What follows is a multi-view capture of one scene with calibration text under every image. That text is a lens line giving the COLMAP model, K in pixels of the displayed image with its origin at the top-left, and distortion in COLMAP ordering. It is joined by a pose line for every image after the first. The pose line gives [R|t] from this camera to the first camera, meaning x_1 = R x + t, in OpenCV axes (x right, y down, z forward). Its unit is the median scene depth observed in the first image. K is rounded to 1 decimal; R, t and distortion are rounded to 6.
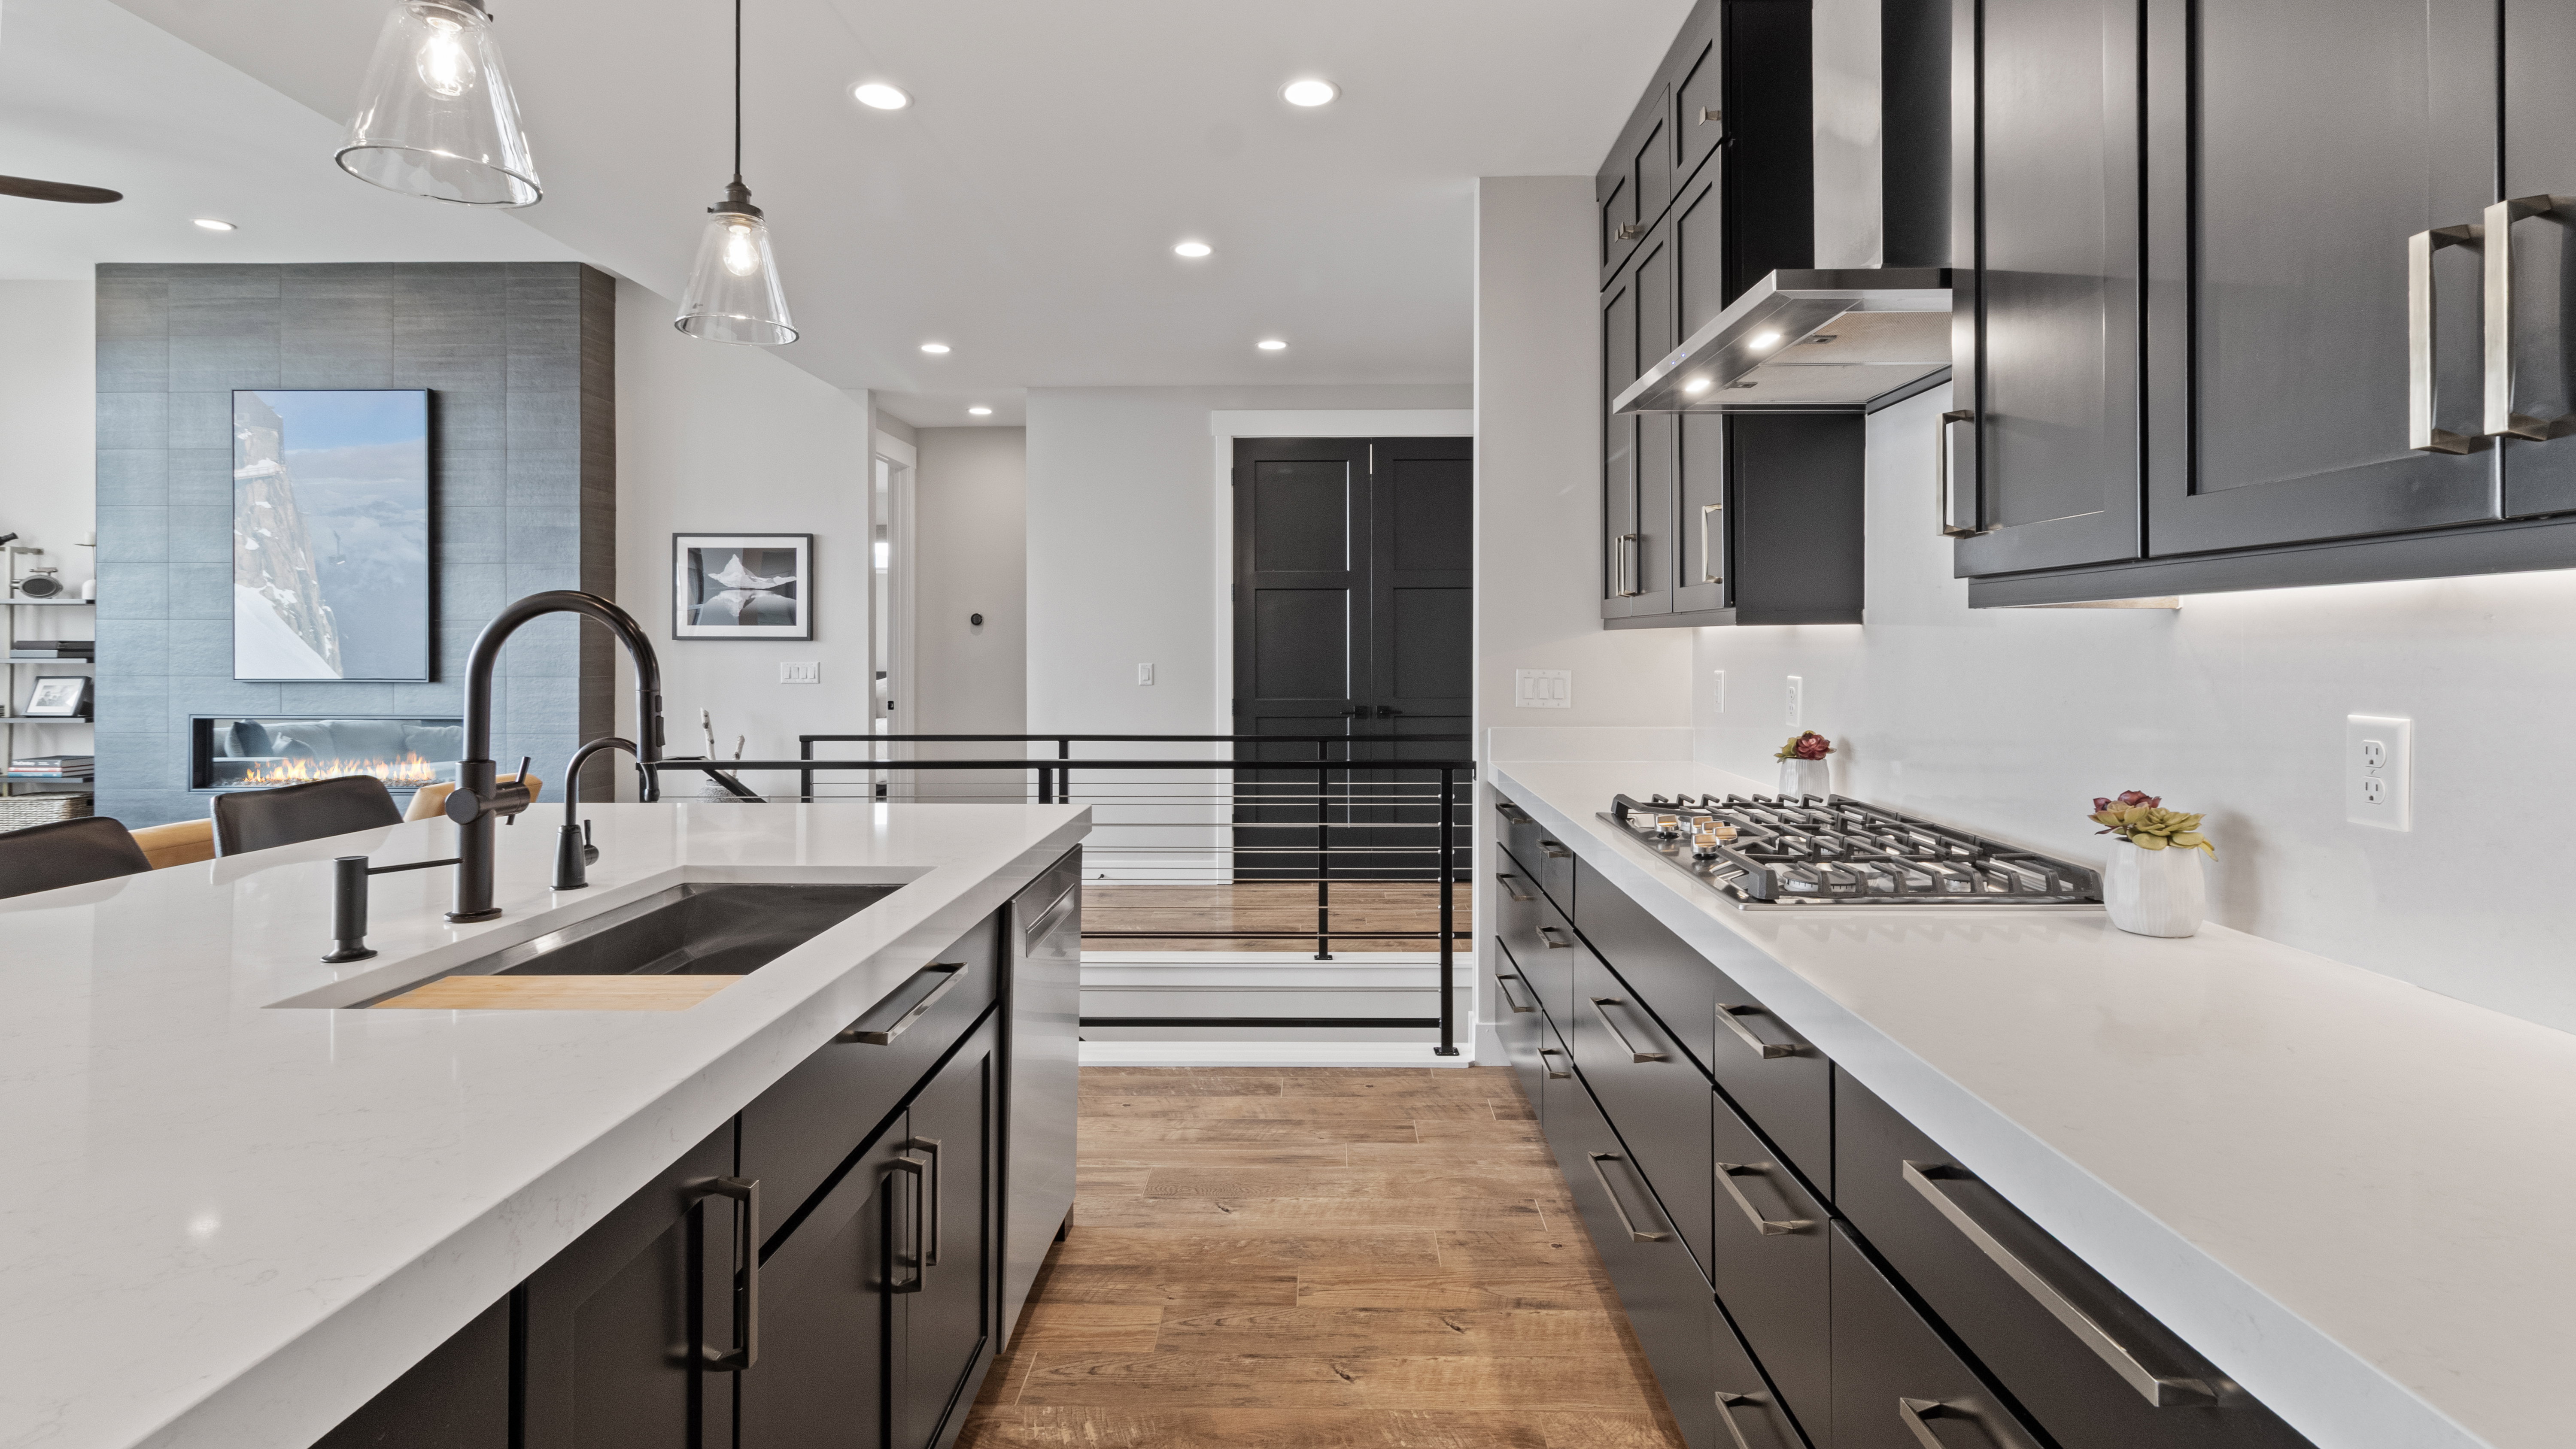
lens RADIAL K [[1211.5, 0, 1289.9], [0, 1211.5, 649.9], [0, 0, 1]] dist [0.007776, 0.002126]
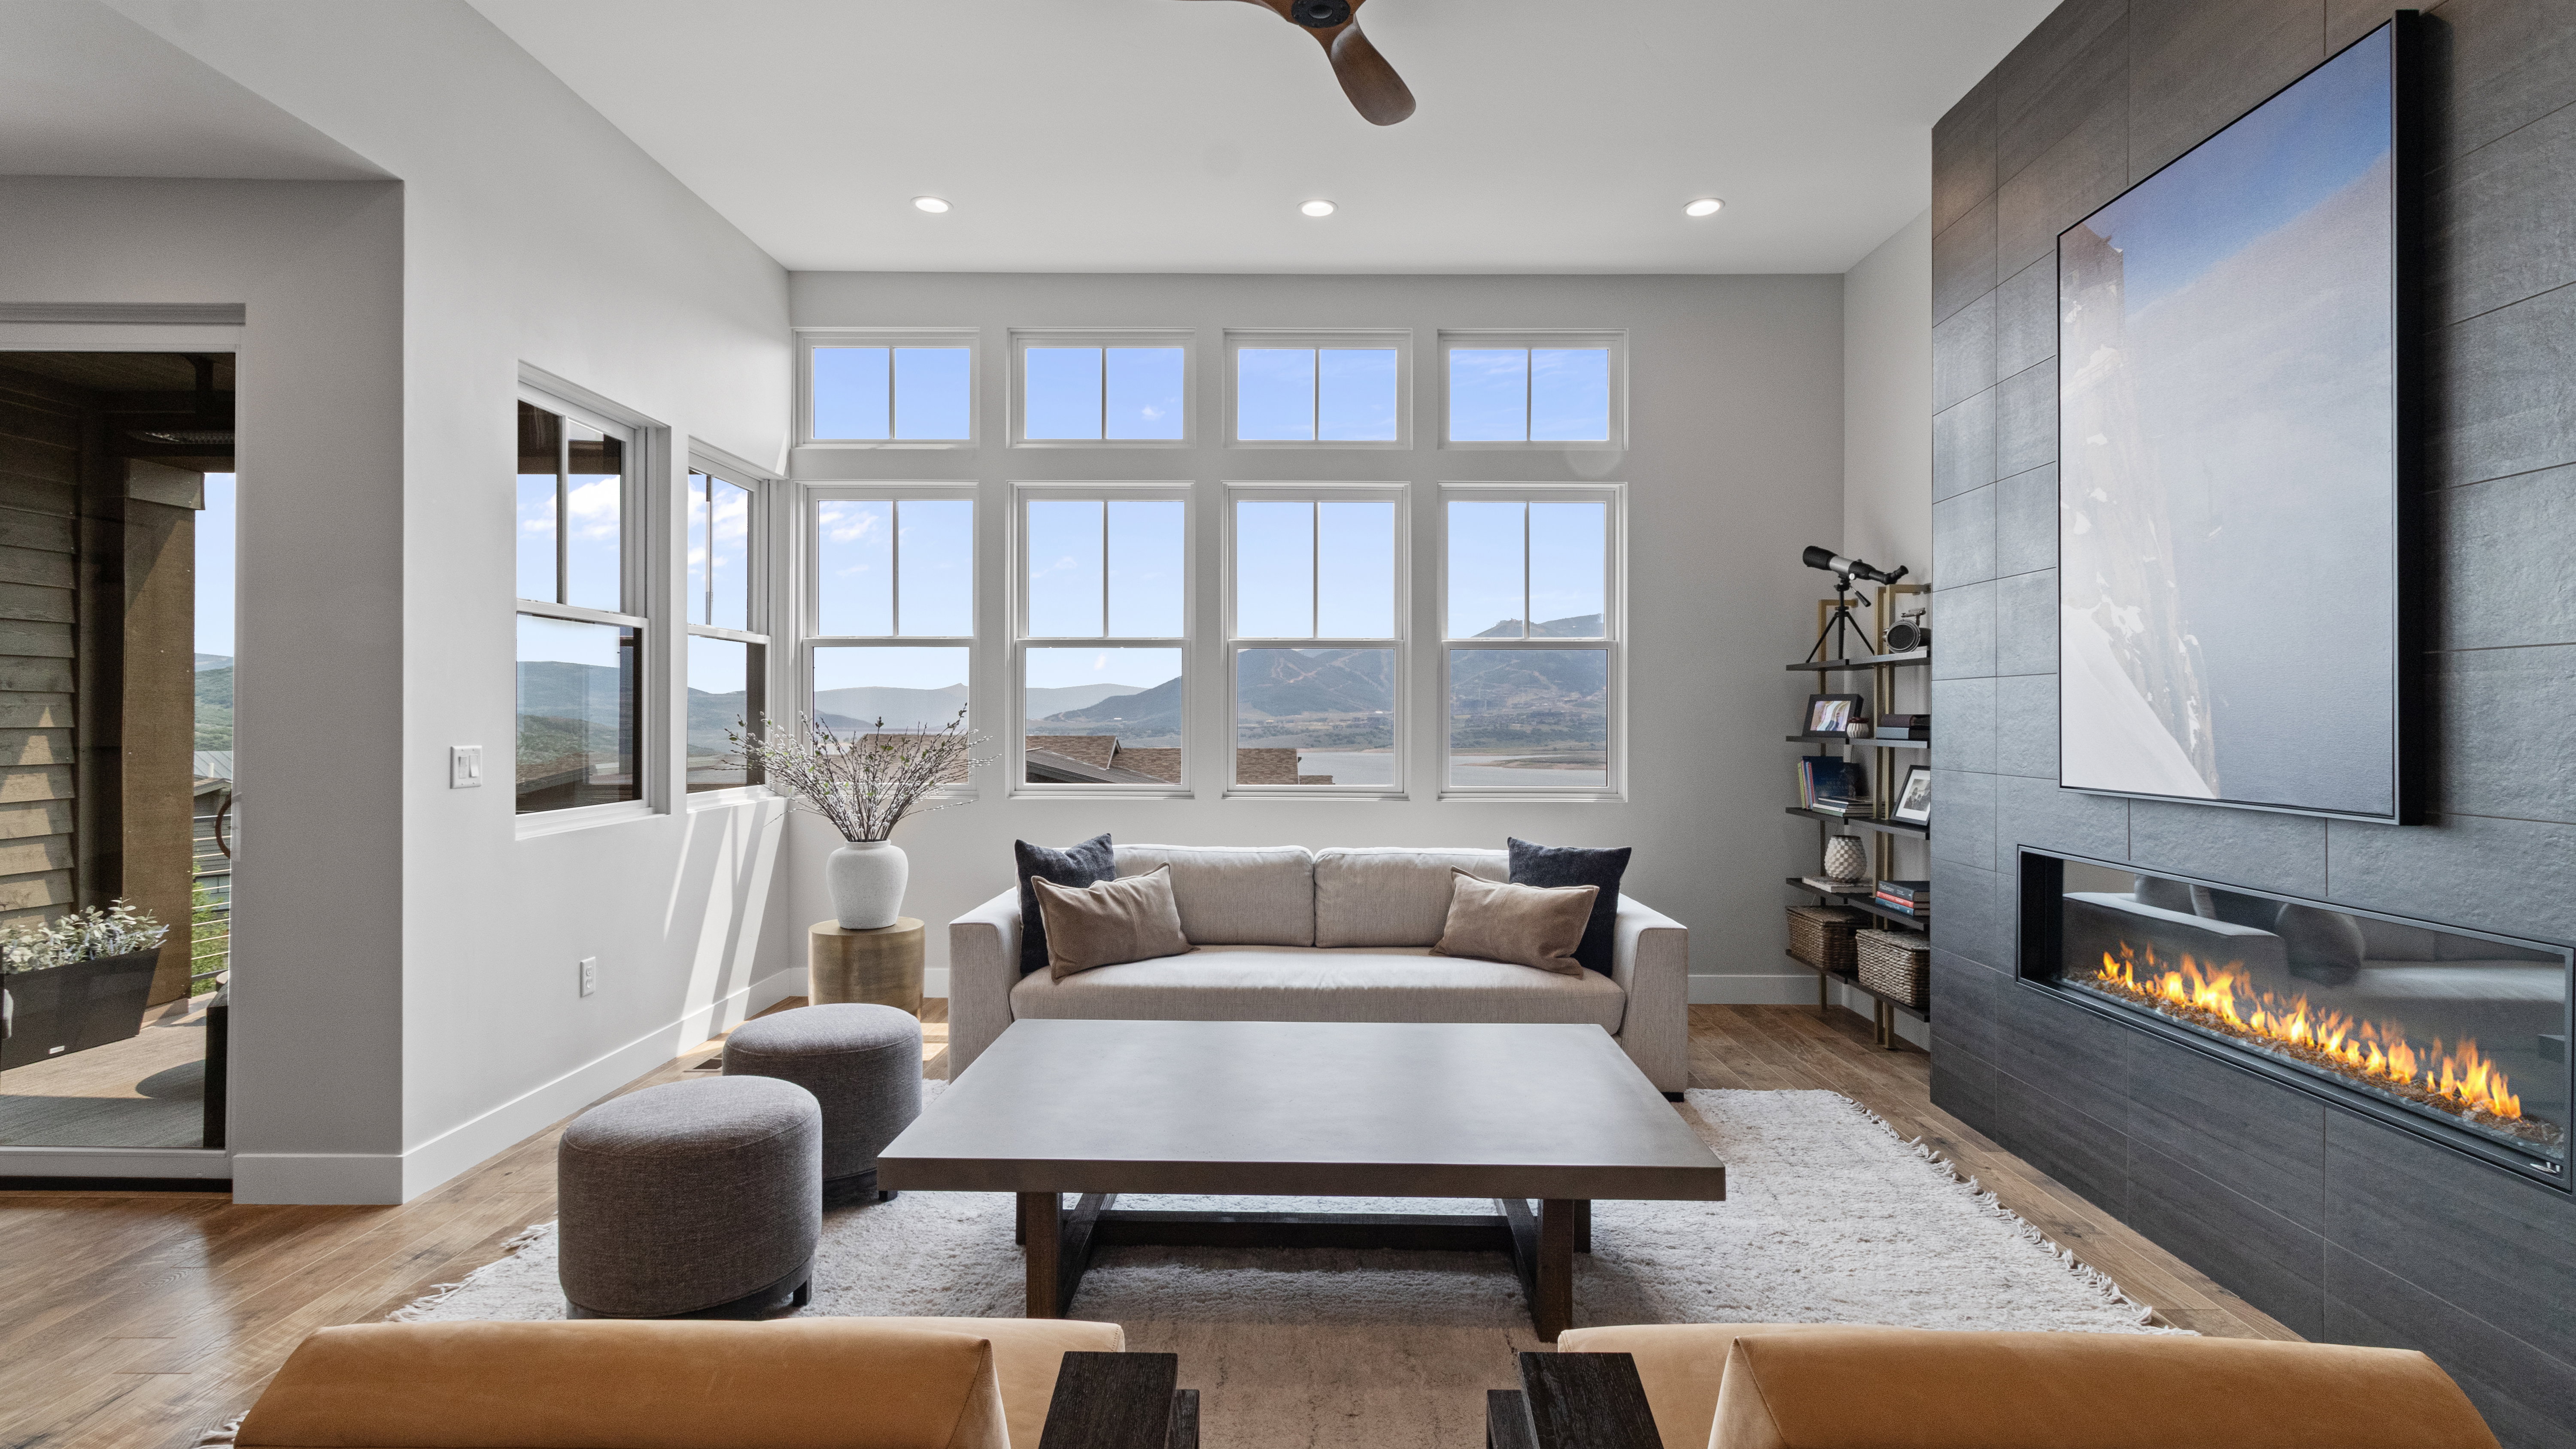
lens RADIAL K [[1211.5, 0, 1298.6], [0, 1211.5, 711.1], [0, 0, 1]] dist [0.007776, 0.002126]
pose [[0.009868, -0.005690, -0.999935, -0.348281], [-0.008303, 0.999949, -0.005772, -0.002650], [0.999917, 0.008360, 0.009820, 0.670054]]
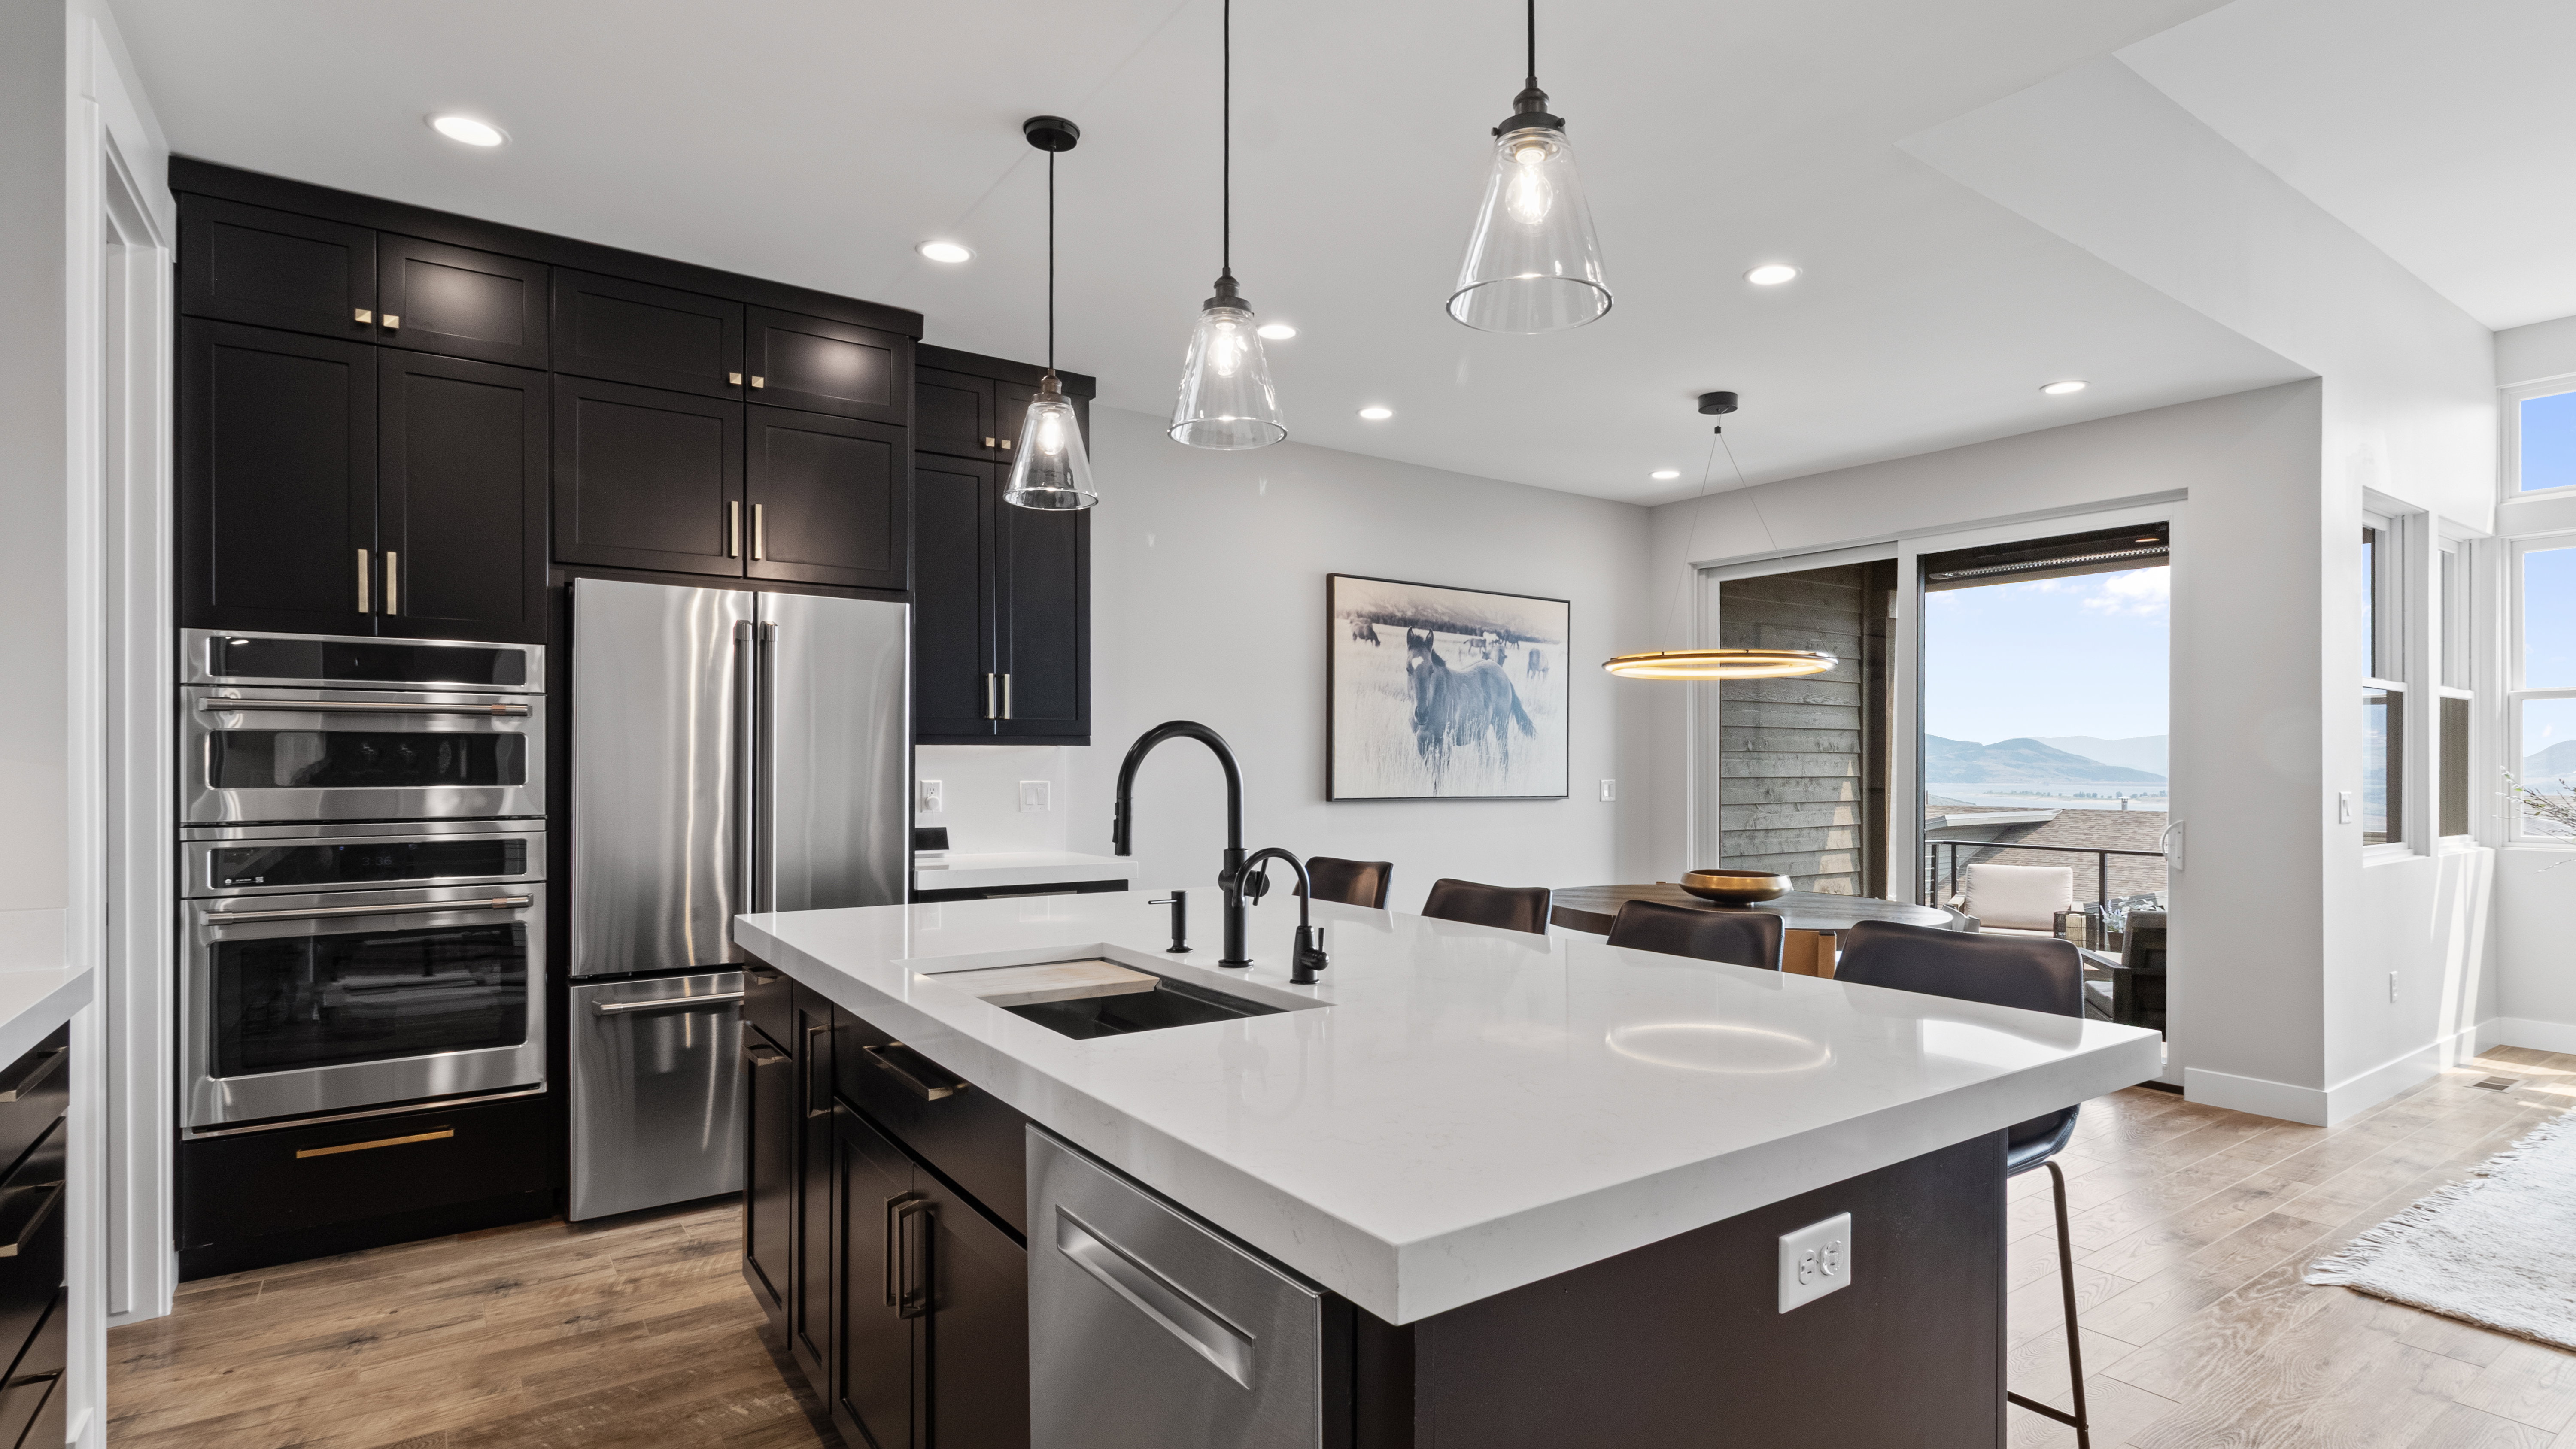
lens RADIAL K [[1255.5, 0, 1316.0], [0, 1255.5, 767.2], [0, 0, 1]] dist [0.004620, 0.001807]
pose [[-0.797100, -0.001975, -0.603844, 0.023854], [-0.006236, 0.999968, 0.004962, -0.001634], [0.603815, 0.007721, -0.797087, 0.528359]]
